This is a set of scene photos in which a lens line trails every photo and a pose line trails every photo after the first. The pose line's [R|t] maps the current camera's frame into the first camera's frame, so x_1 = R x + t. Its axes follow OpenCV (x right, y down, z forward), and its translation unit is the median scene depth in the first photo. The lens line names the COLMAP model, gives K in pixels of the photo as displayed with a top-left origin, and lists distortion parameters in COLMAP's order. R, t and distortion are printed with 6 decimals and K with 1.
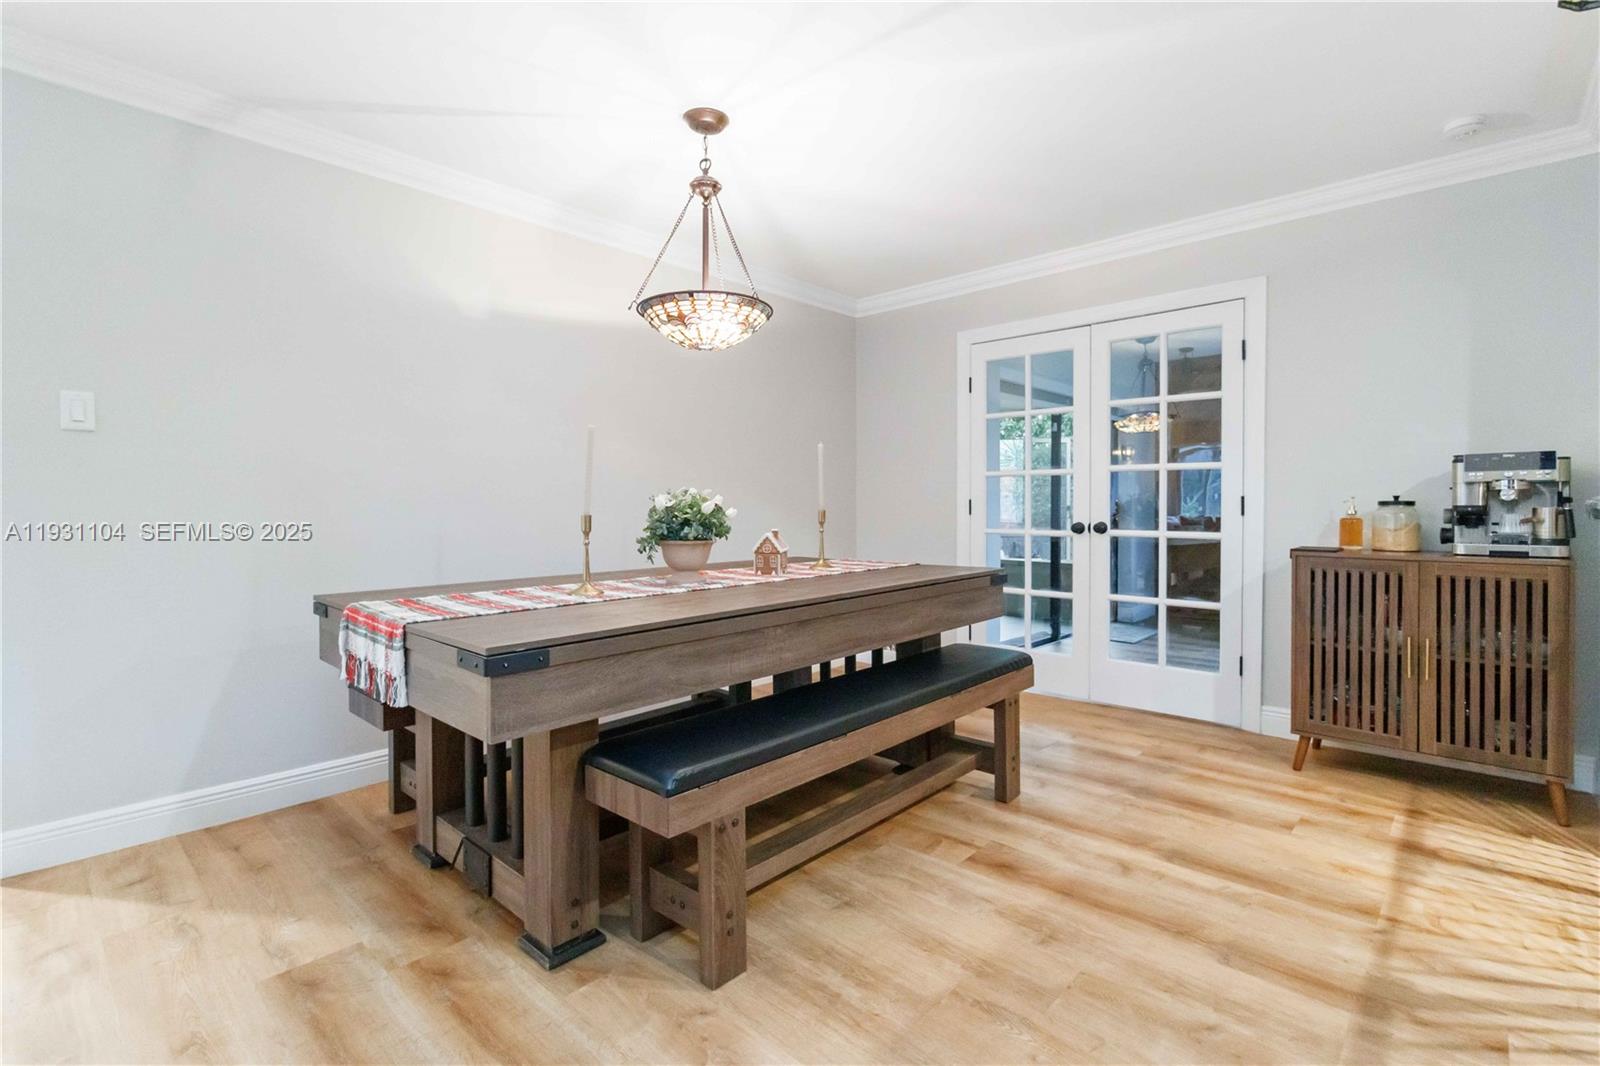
lens RADIAL K [[758.2, 0, 806.0], [0, 758.2, 501.8], [0, 0, 1]] dist [-0.002439, -0.000097]
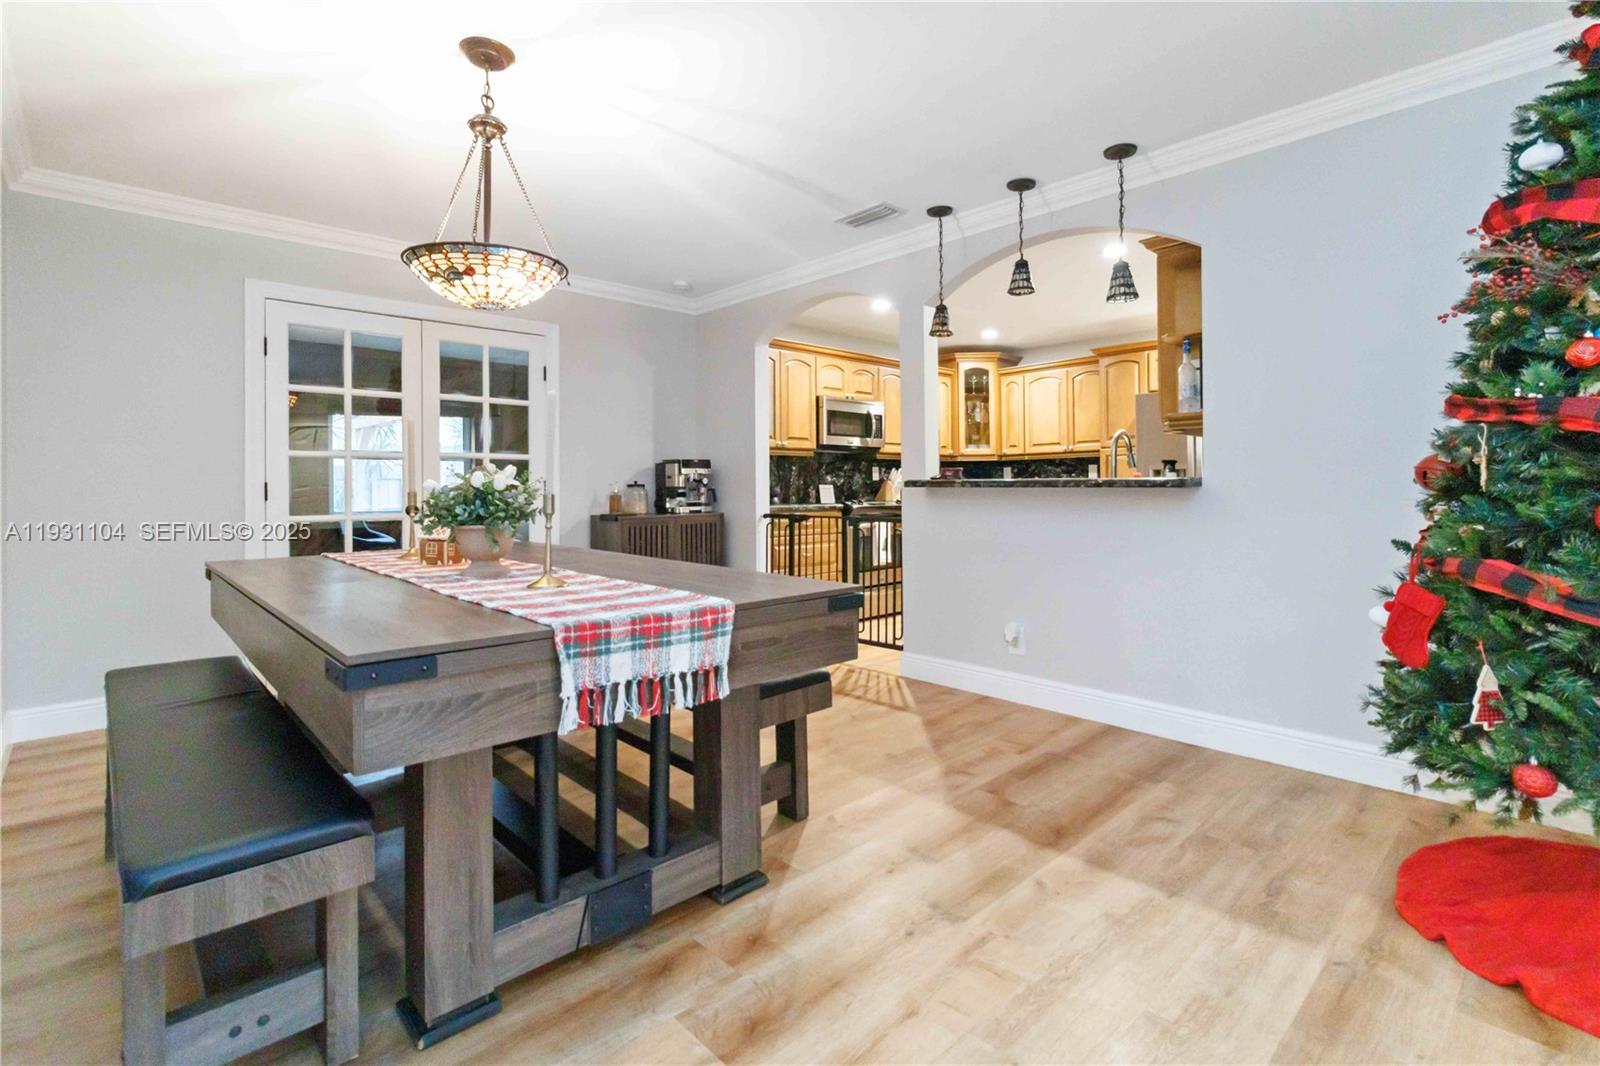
lens RADIAL K [[734.6, 0, 831.1], [0, 734.6, 494.0], [0, 0, 1]] dist [0.000368, 0.000077]
pose [[0.045149, -0.009530, 0.998935, -0.837441], [-0.000075, 0.999954, 0.009543, 0.004710], [-0.998980, -0.000506, 0.045147, 0.486823]]
